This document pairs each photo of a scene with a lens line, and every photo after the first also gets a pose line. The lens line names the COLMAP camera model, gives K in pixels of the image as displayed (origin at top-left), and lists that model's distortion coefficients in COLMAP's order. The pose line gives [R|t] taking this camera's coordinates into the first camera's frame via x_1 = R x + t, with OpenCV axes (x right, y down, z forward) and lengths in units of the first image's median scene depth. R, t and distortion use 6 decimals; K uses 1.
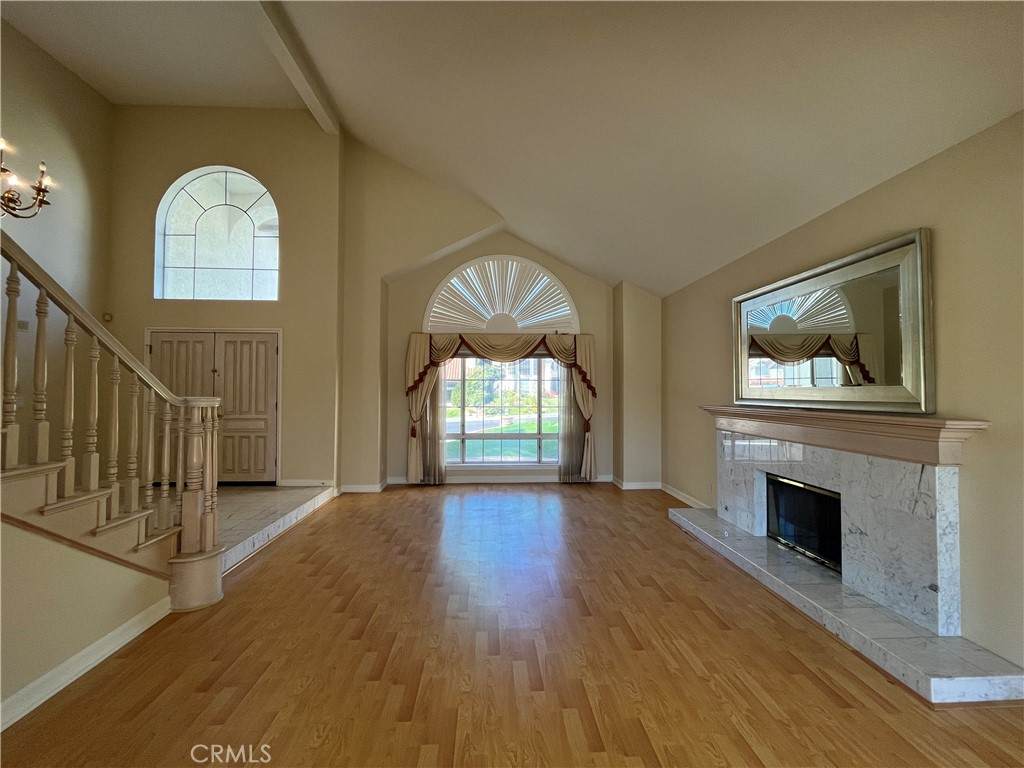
lens RADIAL K [[412.8, 0, 510.9], [0, 412.8, 381.2], [0, 0, 1]] dist [-0.003523, -0.000747]
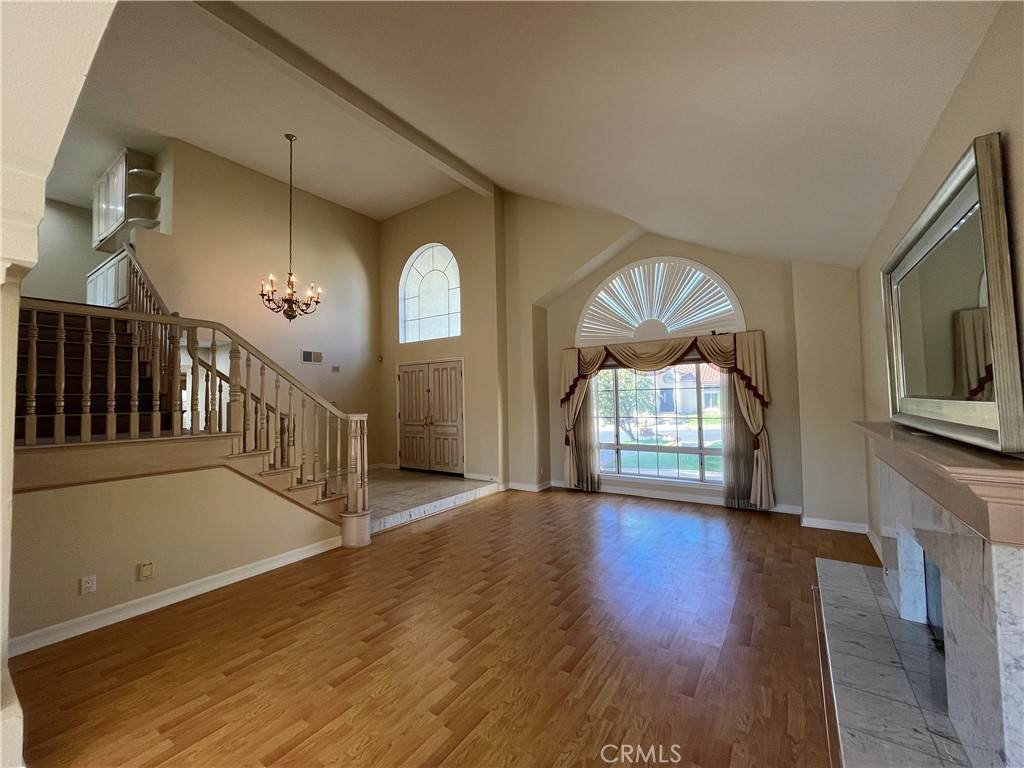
lens RADIAL K [[412.8, 0, 508.5], [0, 412.8, 381.7], [0, 0, 1]] dist [-0.003523, -0.000747]
pose [[0.792015, -0.043571, -0.608945, 0.309495], [0.037713, 0.999037, -0.022432, -0.012370], [0.609336, -0.005199, 0.792895, 0.045742]]
